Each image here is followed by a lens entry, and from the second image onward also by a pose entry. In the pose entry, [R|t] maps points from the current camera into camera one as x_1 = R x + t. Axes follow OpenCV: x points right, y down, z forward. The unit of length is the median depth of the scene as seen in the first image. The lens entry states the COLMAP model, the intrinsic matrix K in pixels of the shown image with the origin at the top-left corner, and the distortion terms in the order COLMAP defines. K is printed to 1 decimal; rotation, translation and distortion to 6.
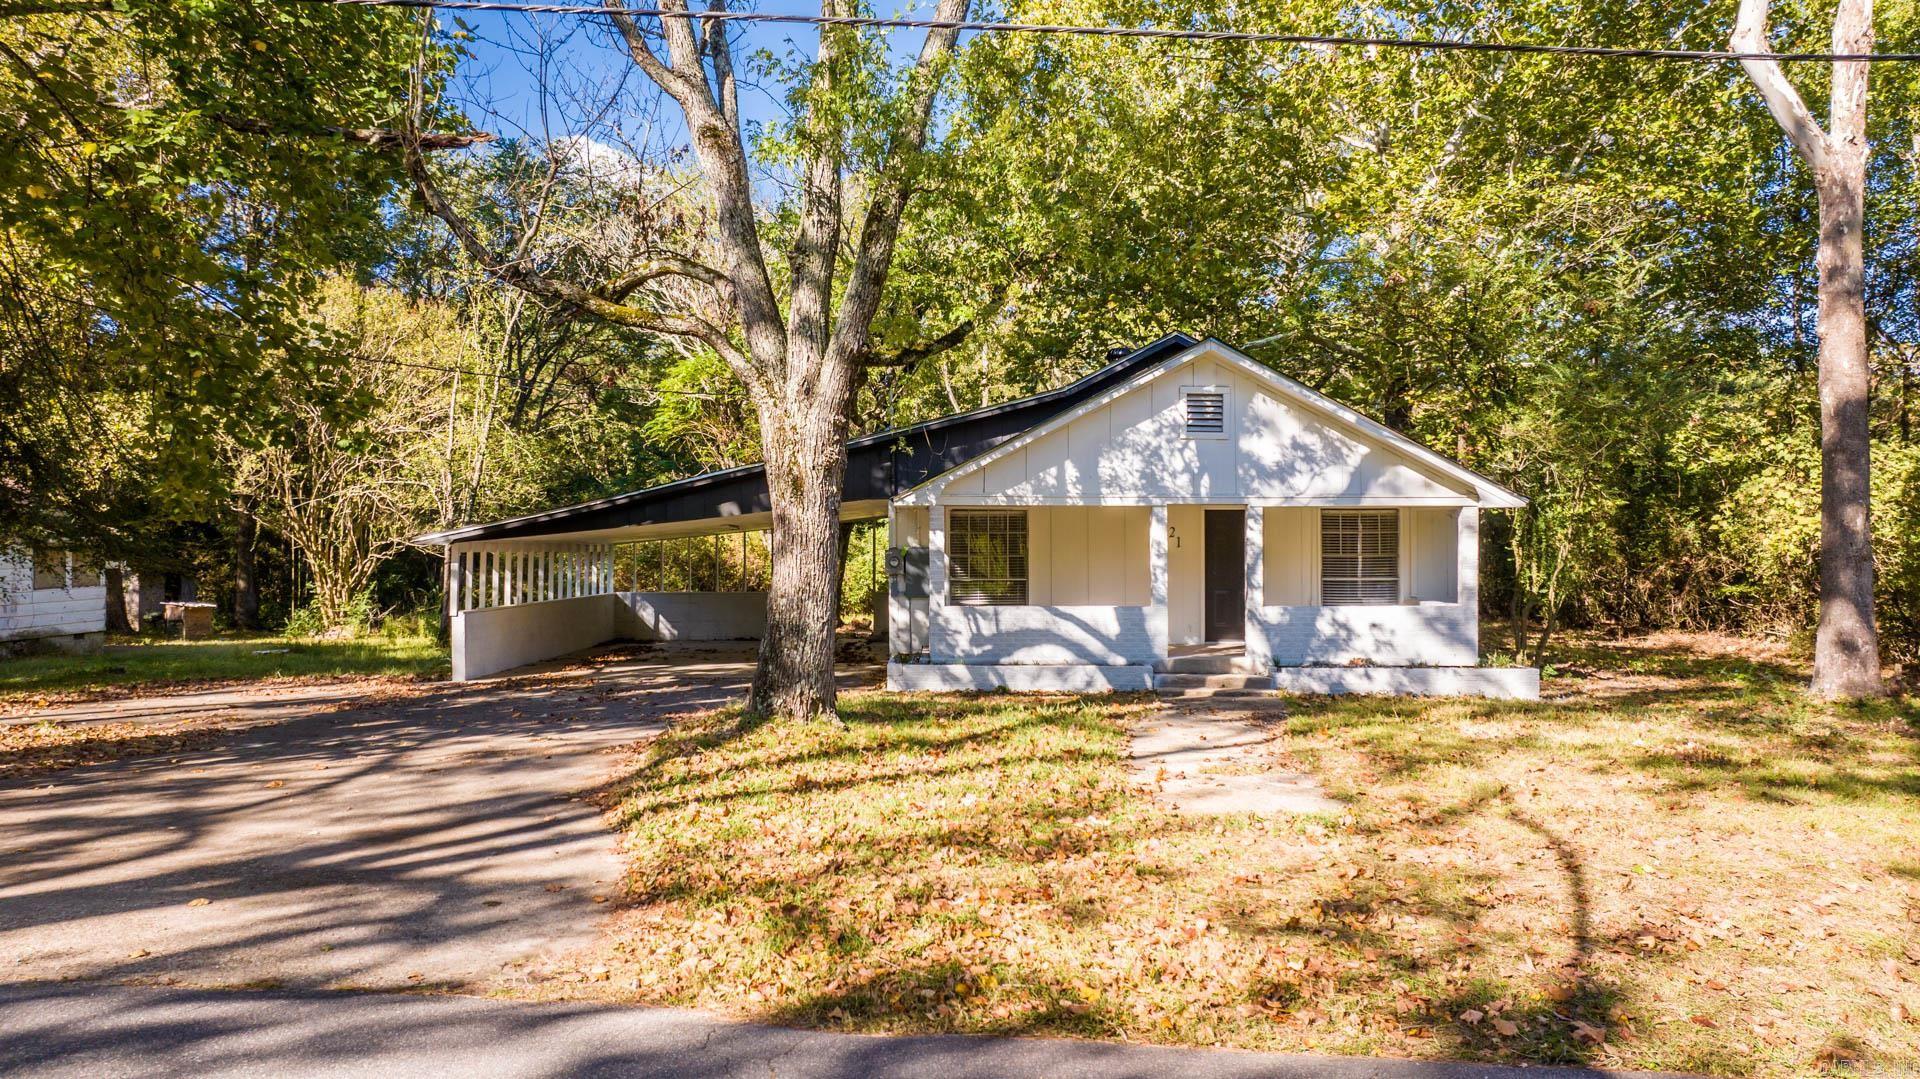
lens RADIAL K [[1355.6, 0, 953.9], [0, 1355.6, 523.6], [0, 0, 1]] dist [-0.003522, 0.001385]
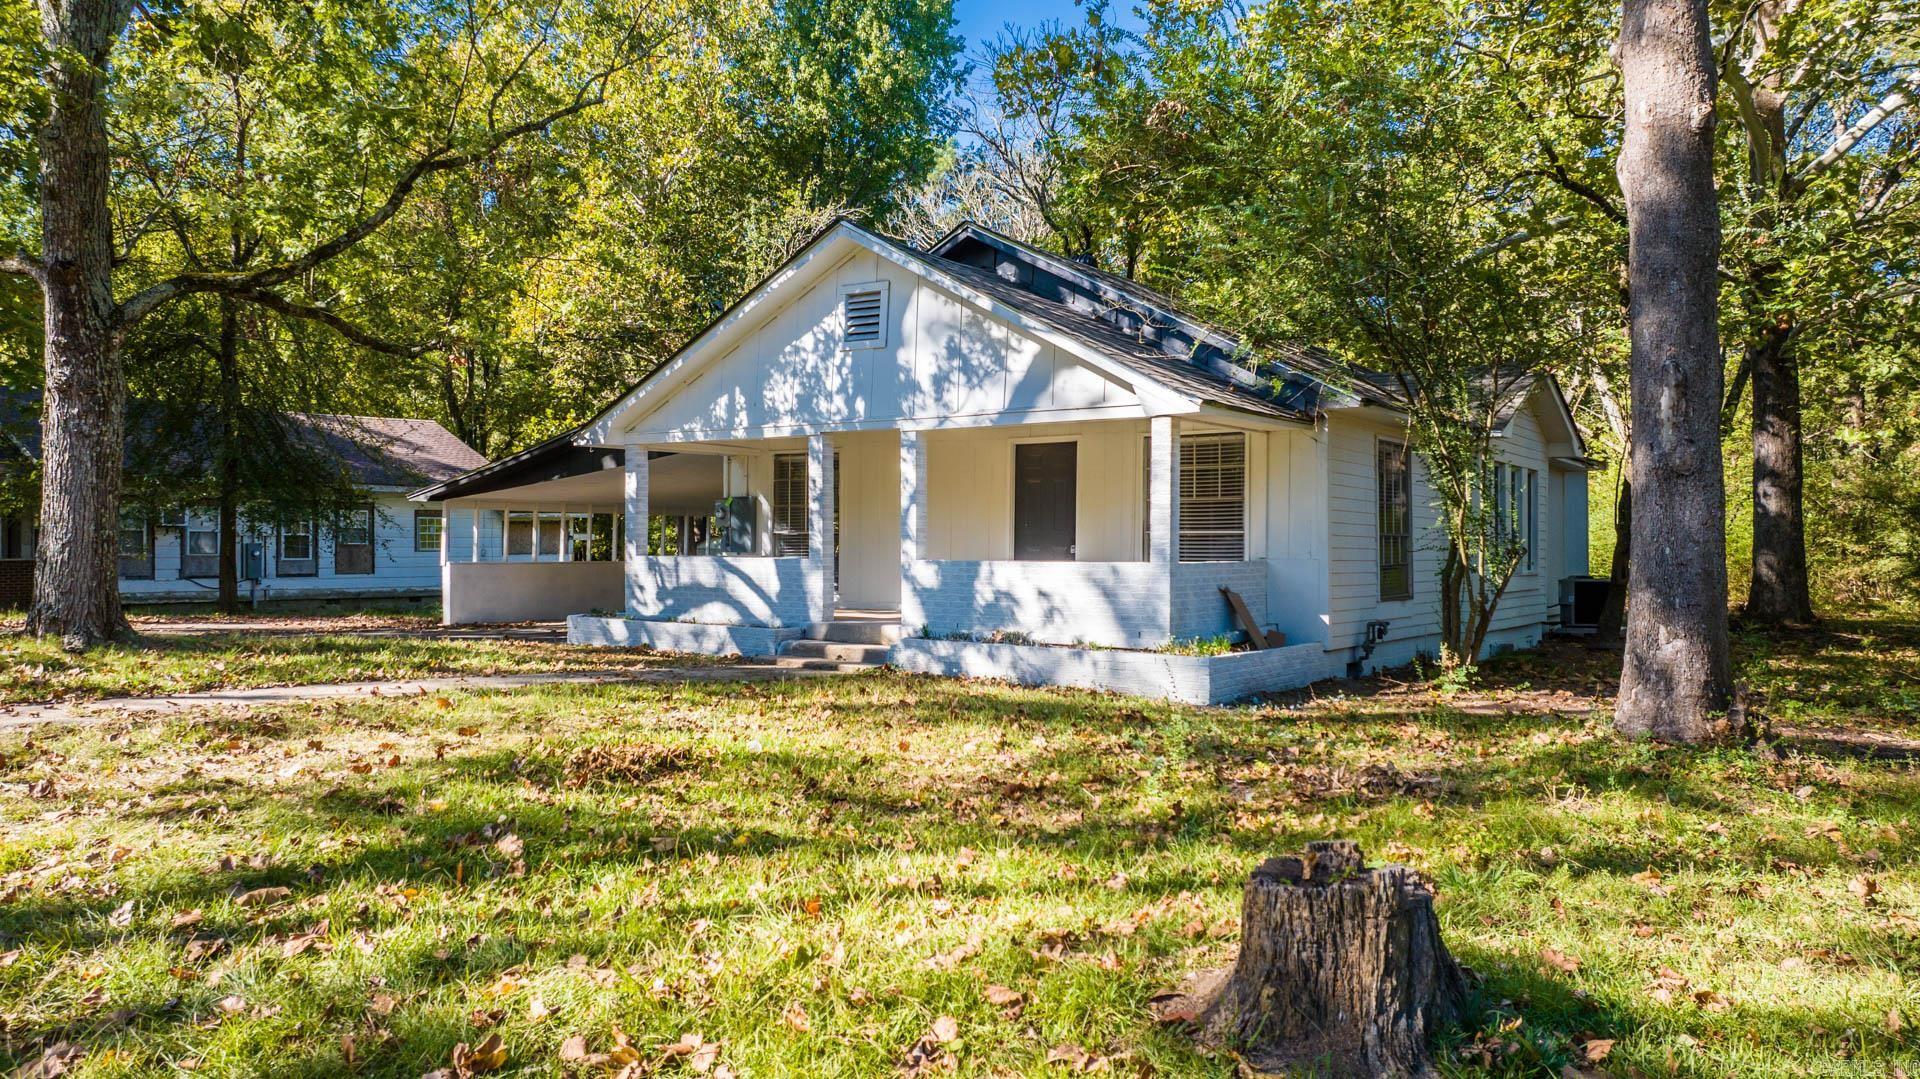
lens RADIAL K [[1355.6, 0, 966.8], [0, 1355.6, 535.1], [0, 0, 1]] dist [-0.003522, 0.001385]
pose [[0.816630, 0.004542, -0.577143, 0.696494], [0.007699, 0.999794, 0.018763, 0.031504], [0.577110, -0.019766, 0.816428, 0.384750]]
